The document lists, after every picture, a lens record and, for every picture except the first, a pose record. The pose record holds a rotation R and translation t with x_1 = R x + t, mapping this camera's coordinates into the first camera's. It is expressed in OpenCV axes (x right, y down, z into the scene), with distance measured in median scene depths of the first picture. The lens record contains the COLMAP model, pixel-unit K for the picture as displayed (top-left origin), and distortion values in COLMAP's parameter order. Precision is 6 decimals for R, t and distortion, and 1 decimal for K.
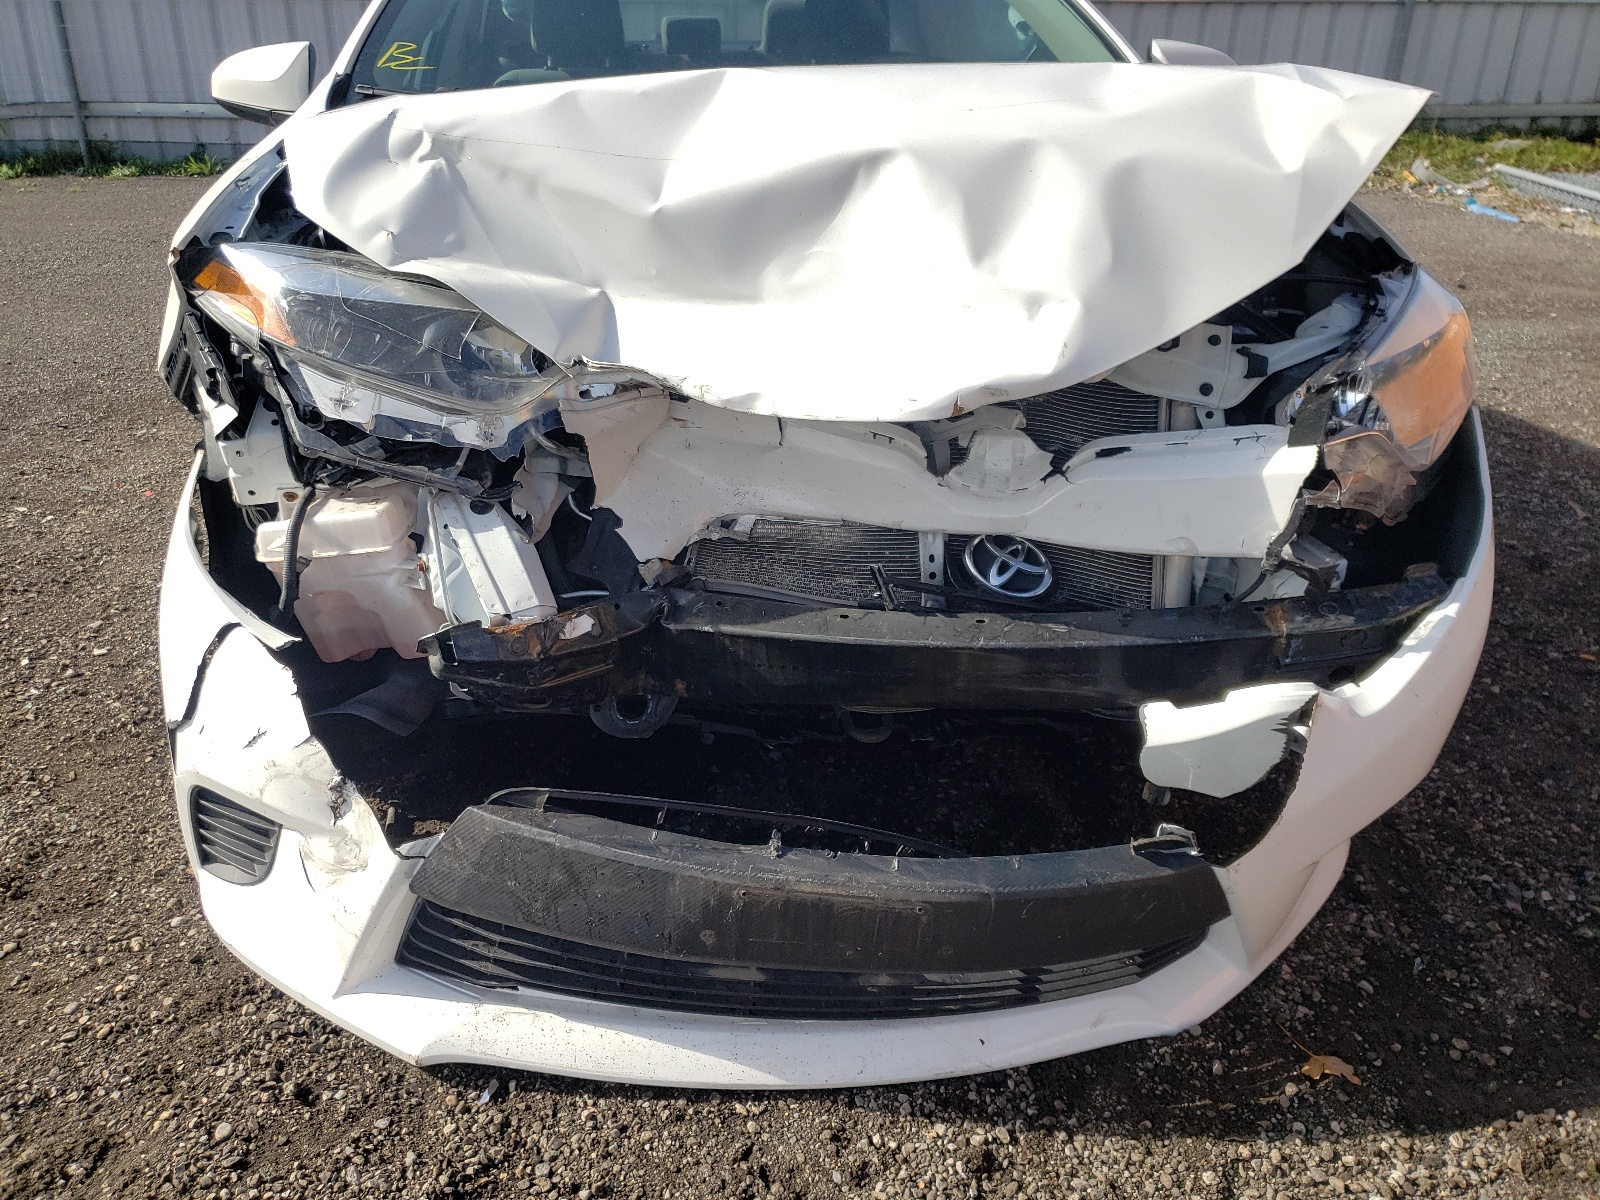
lens RADIAL K [[1195.6, 0, 800.0], [0, 1195.6, 600.0], [0, 0, 1]] dist [0.065048, -0.003572]
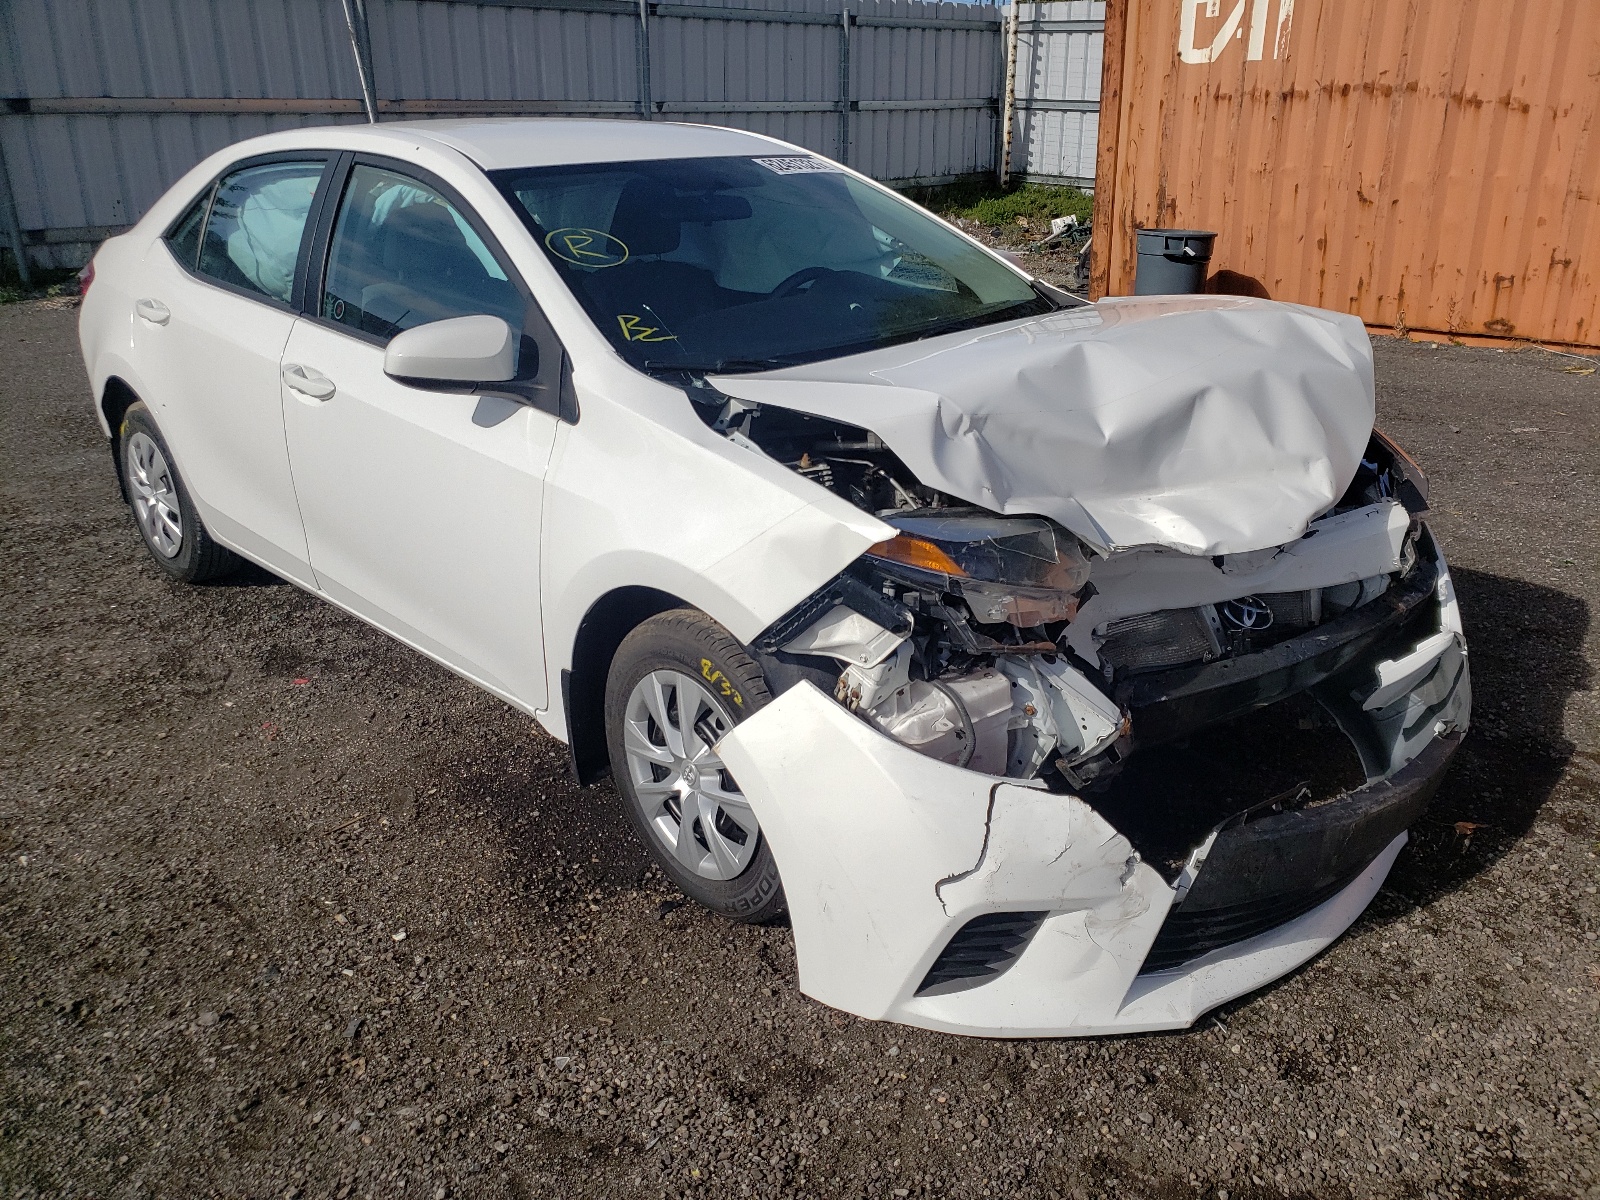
lens RADIAL K [[1195.6, 0, 800.0], [0, 1195.6, 600.0], [0, 0, 1]] dist [0.065048, -0.003572]
pose [[0.780570, -0.231500, 0.580619, -1.368217], [0.260179, 0.964928, 0.034951, -0.284926], [-0.568347, 0.123783, 0.813425, -0.003610]]
